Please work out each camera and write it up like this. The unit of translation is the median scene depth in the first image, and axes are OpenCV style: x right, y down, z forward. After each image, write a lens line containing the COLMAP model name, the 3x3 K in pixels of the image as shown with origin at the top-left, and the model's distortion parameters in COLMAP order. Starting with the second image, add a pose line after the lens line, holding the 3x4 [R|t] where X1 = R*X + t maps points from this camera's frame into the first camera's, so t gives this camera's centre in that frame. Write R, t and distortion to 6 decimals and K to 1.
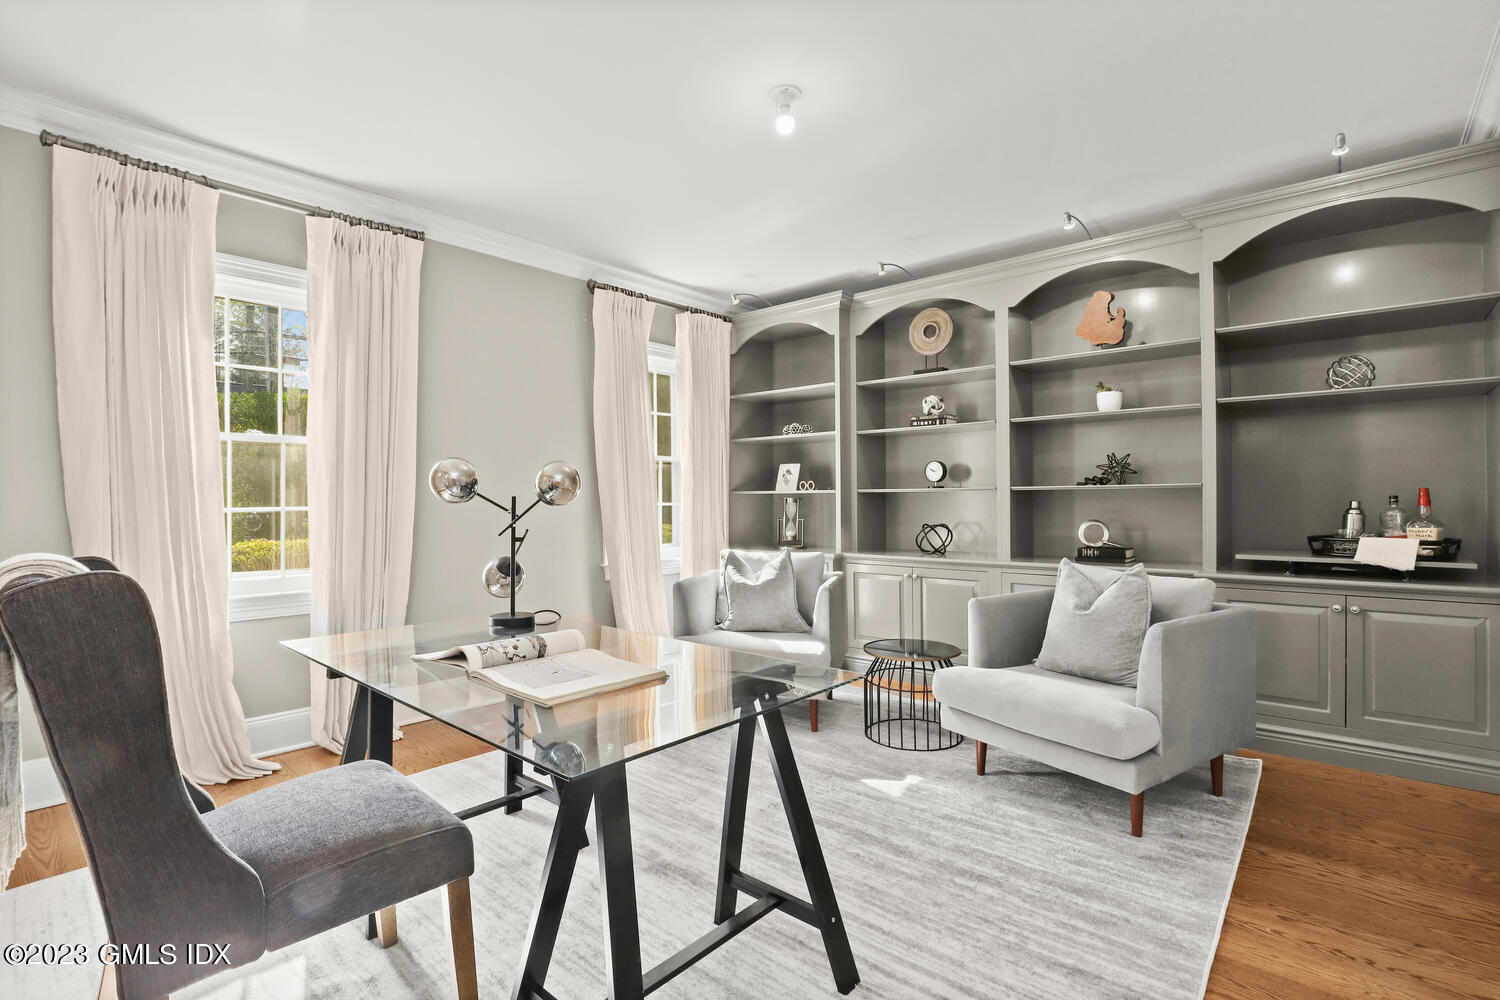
lens RADIAL K [[694.5, 0, 725.6], [0, 694.5, 502.5], [0, 0, 1]] dist [-0.028343, -0.000407]
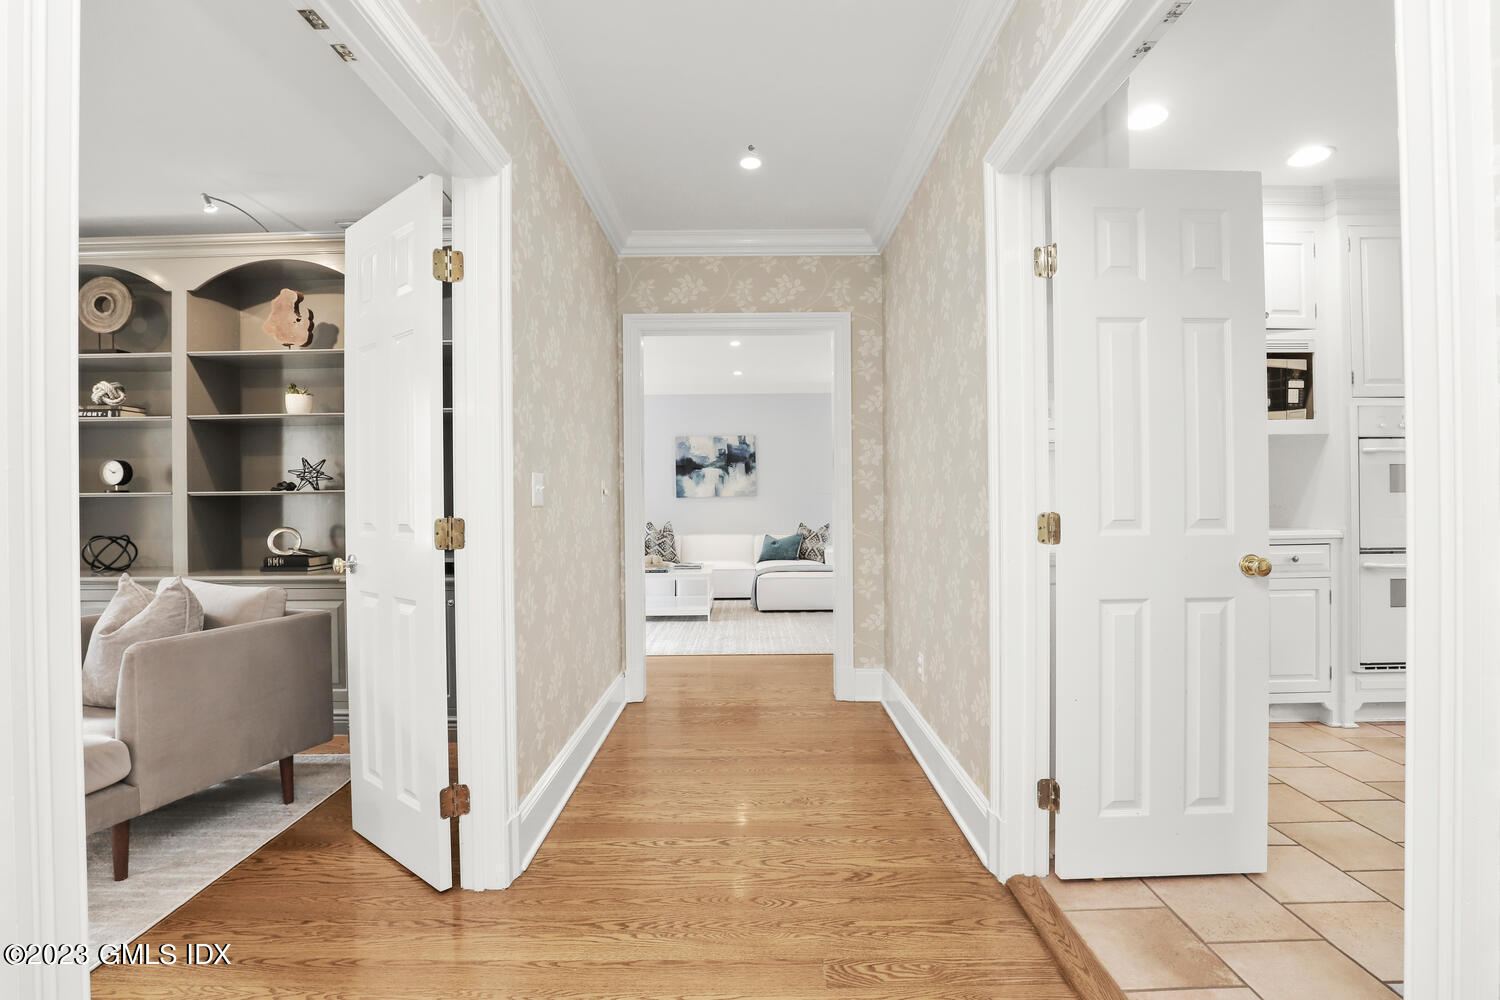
lens RADIAL K [[694.5, 0, 725.6], [0, 694.5, 502.5], [0, 0, 1]] dist [-0.028343, -0.000407]
pose [[0.751184, -0.000757, 0.660092, 0.368427], [0.003969, 0.999986, -0.003369, -0.003417], [-0.660081, 0.005151, 0.751177, -0.122230]]
